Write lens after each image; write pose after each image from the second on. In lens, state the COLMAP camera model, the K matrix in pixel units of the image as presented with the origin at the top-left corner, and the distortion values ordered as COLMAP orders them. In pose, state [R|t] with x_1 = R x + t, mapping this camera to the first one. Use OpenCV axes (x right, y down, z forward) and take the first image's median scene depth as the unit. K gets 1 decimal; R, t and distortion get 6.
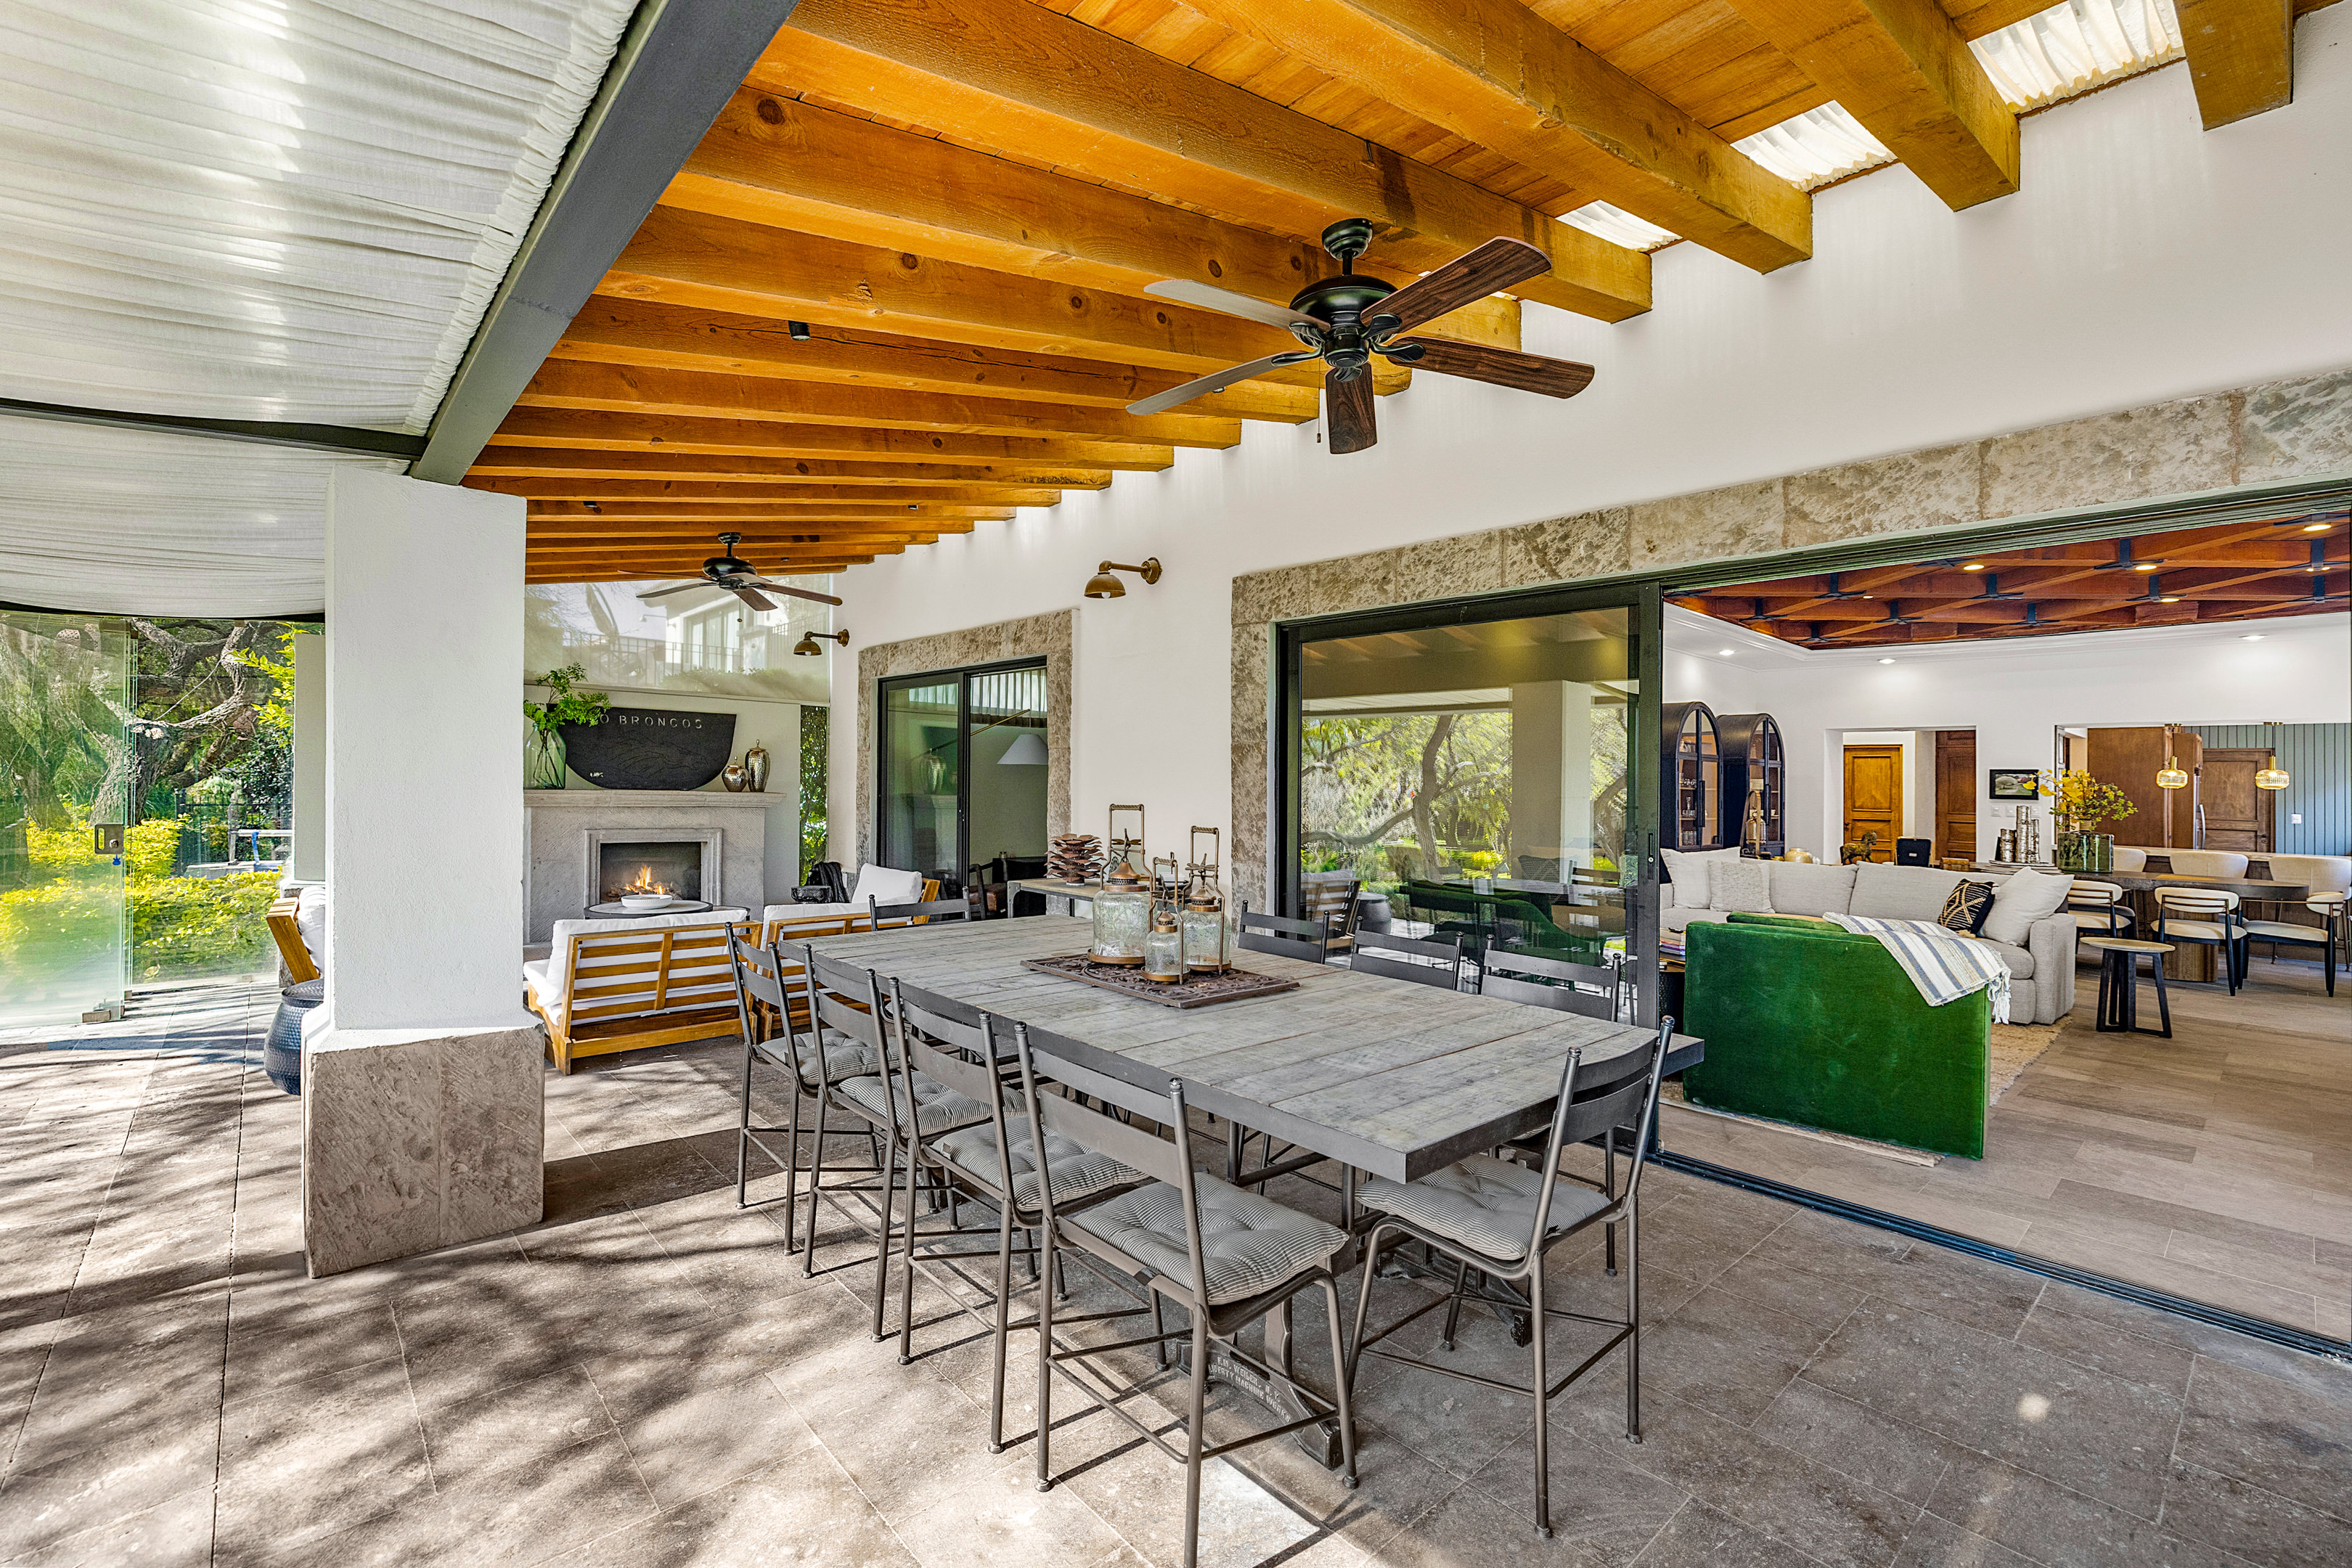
lens RADIAL K [[1017.3, 0, 1193.4], [0, 1017.3, 765.7], [0, 0, 1]] dist [0.002083, 0.000253]
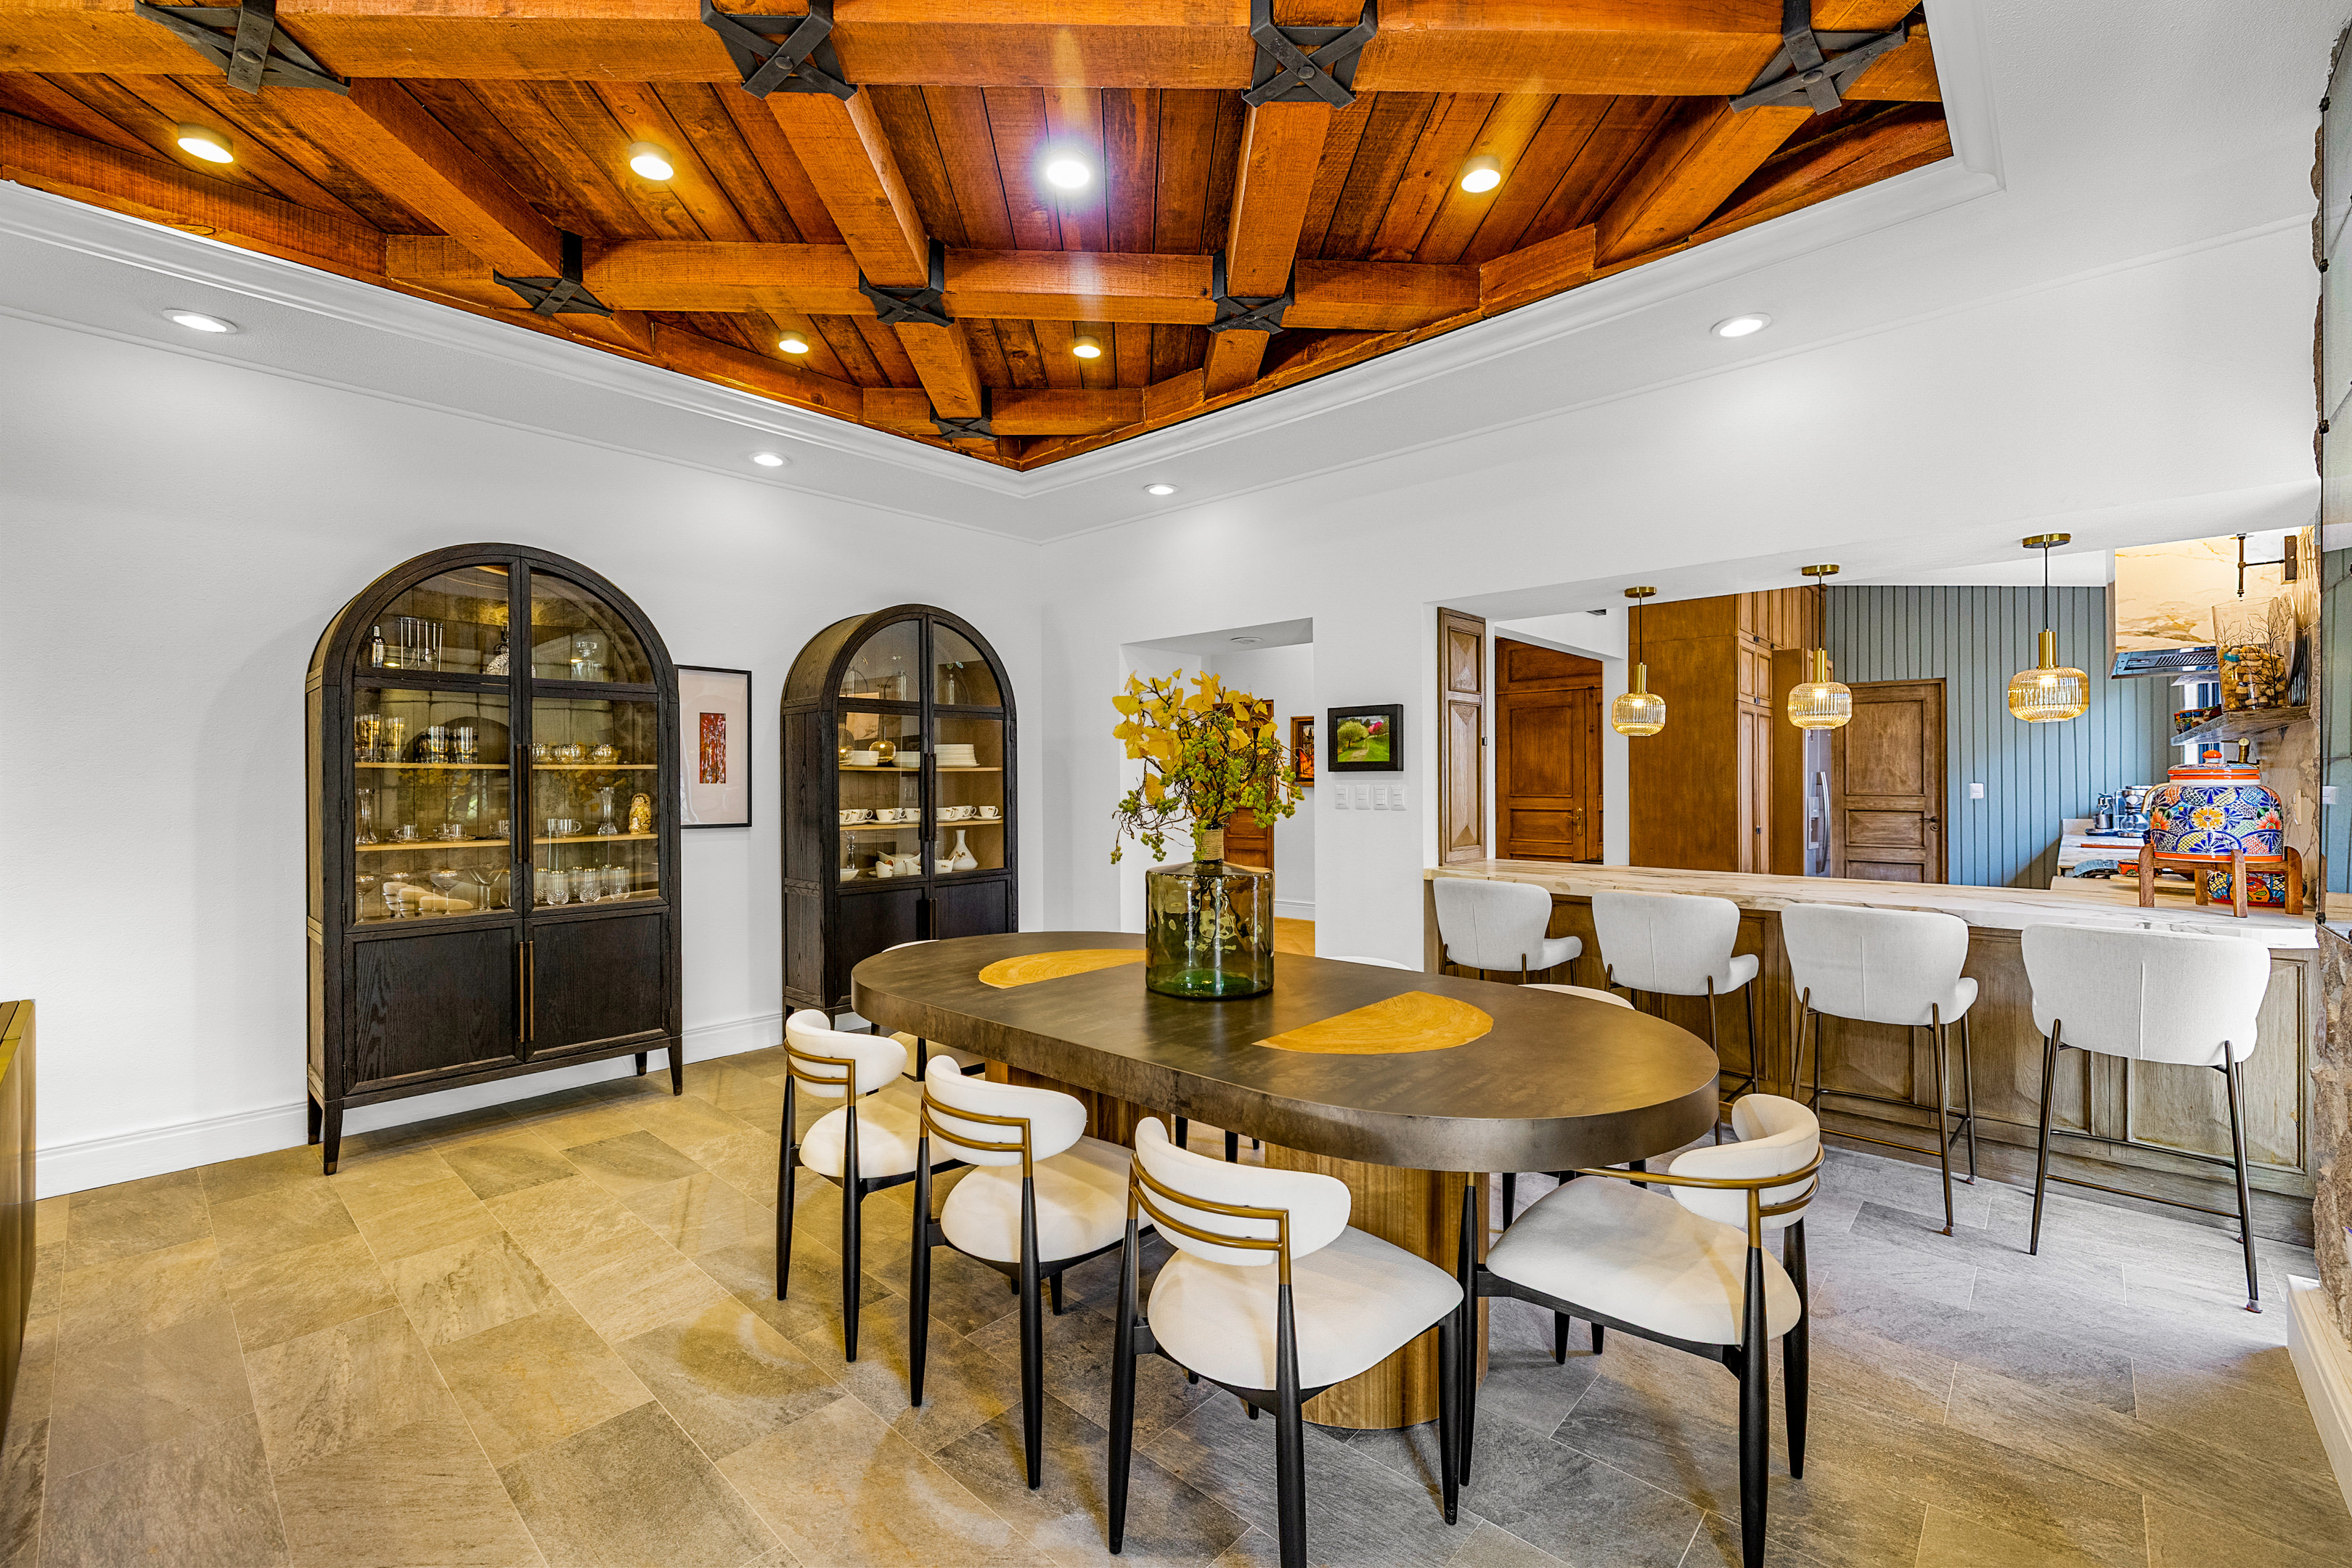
lens RADIAL K [[990.1, 0, 1171.1], [0, 990.1, 778.2], [0, 0, 1]] dist [0.002214, 0.000220]
pose [[0.995849, -0.027794, 0.086669, 0.694896], [0.026229, 0.999473, 0.019145, 0.026035], [-0.087155, -0.016792, 0.996053, 0.567763]]
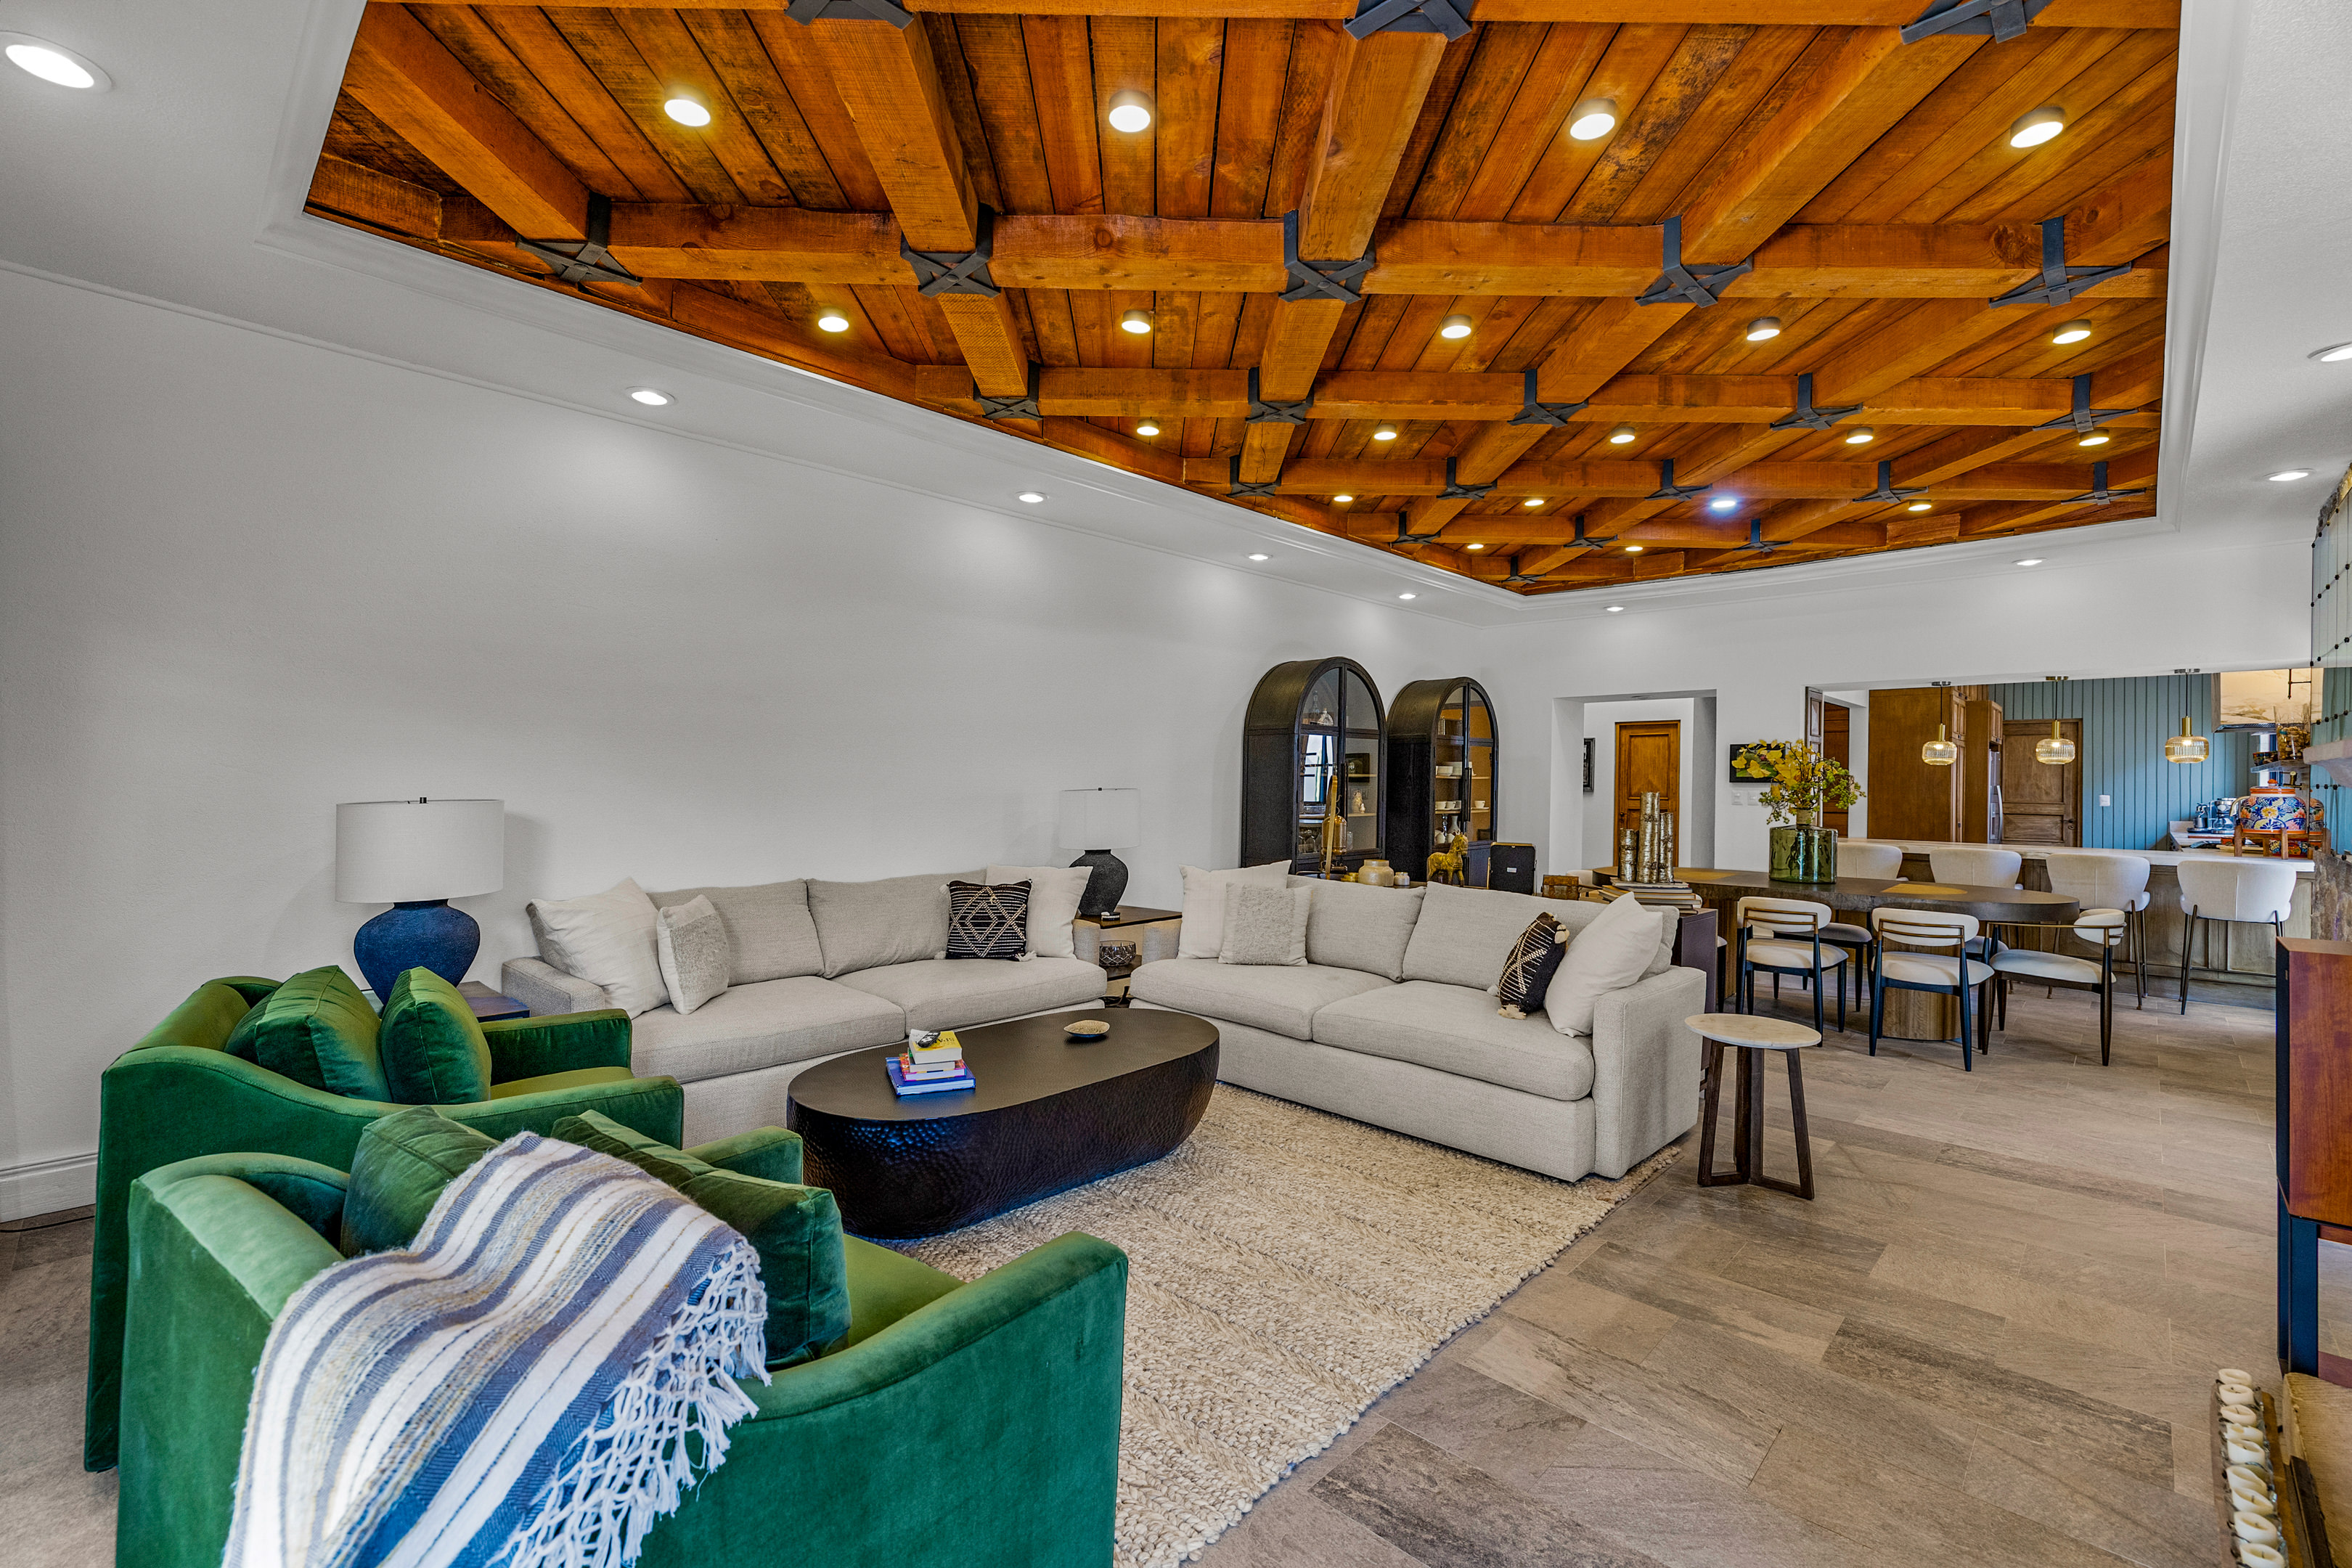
lens RADIAL K [[1020.0, 0, 1234.6], [0, 1020.0, 783.0], [0, 0, 1]] dist [0.038349, -0.000280]
pose [[0.993712, -0.014843, 0.110974, 0.324722], [0.012297, 0.999646, 0.023597, 0.009974], [-0.111285, -0.022084, 0.993543, 0.261672]]
